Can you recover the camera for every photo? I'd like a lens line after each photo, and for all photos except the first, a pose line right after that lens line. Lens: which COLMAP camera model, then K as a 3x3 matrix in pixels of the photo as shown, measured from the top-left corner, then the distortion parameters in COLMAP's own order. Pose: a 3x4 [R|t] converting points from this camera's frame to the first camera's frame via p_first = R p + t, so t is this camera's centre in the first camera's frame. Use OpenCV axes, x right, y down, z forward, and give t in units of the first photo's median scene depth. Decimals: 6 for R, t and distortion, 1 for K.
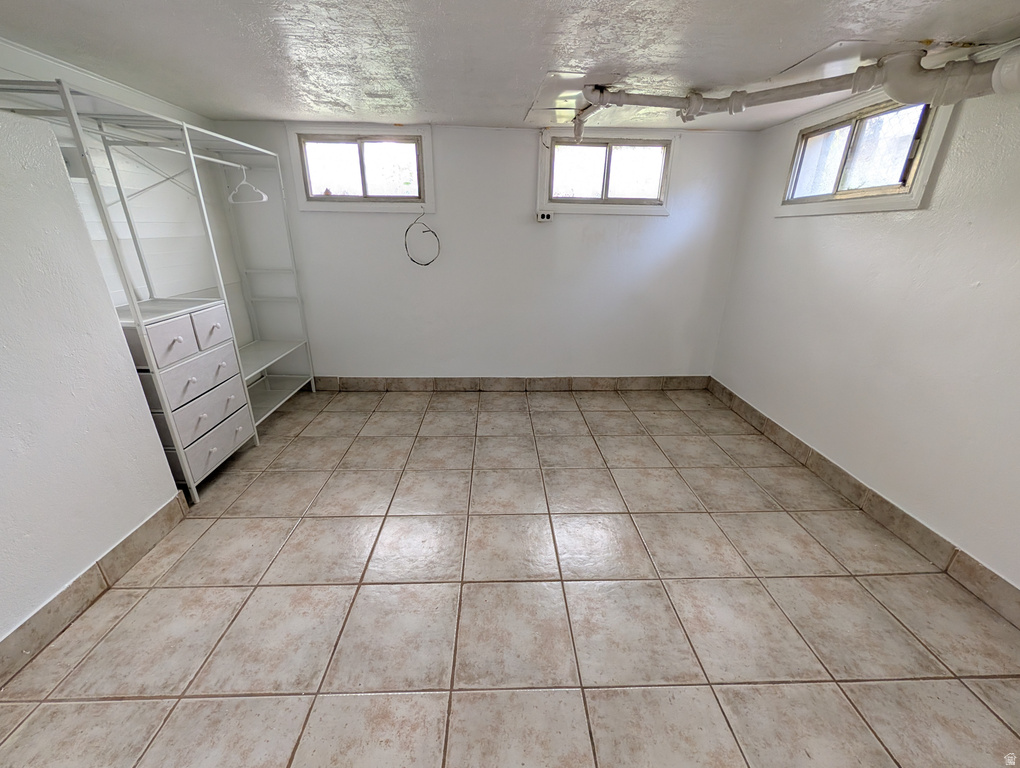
lens RADIAL K [[395.0, 0, 507.3], [0, 395.0, 382.2], [0, 0, 1]] dist [-0.001719, -0.000064]
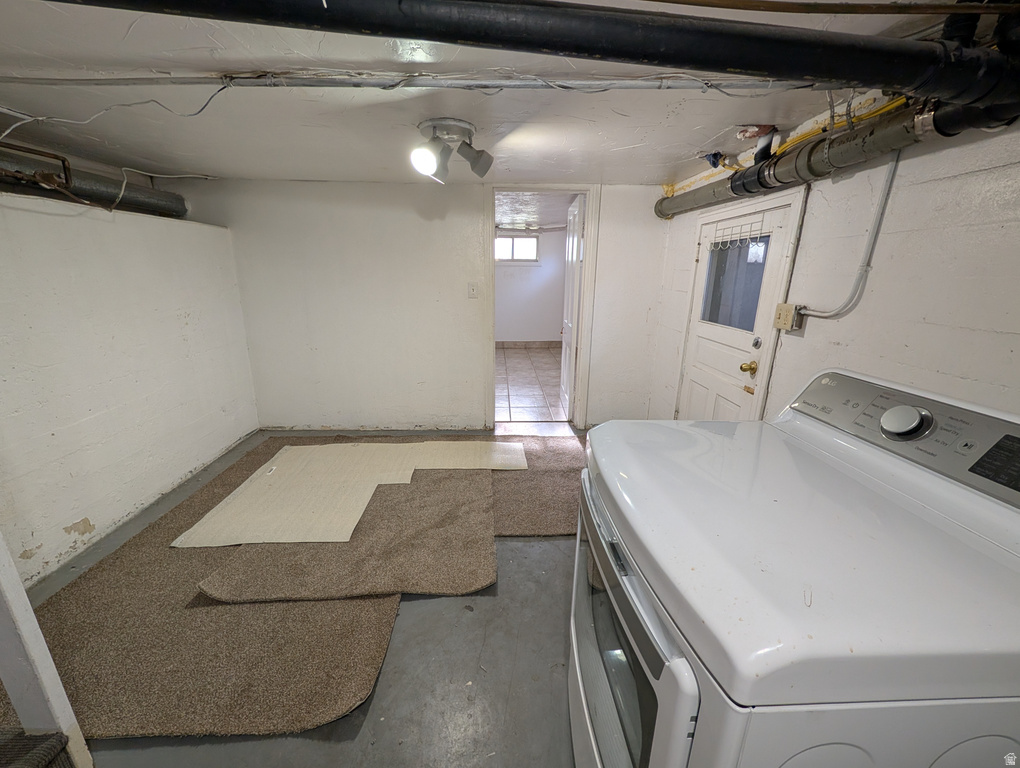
lens RADIAL K [[395.0, 0, 511.3], [0, 395.0, 386.1], [0, 0, 1]] dist [-0.001719, -0.000064]
pose [[0.999989, -0.004087, -0.002259, 0.245244], [0.003859, 0.995625, -0.093359, 0.494046], [0.002631, 0.093349, 0.995630, -1.243237]]
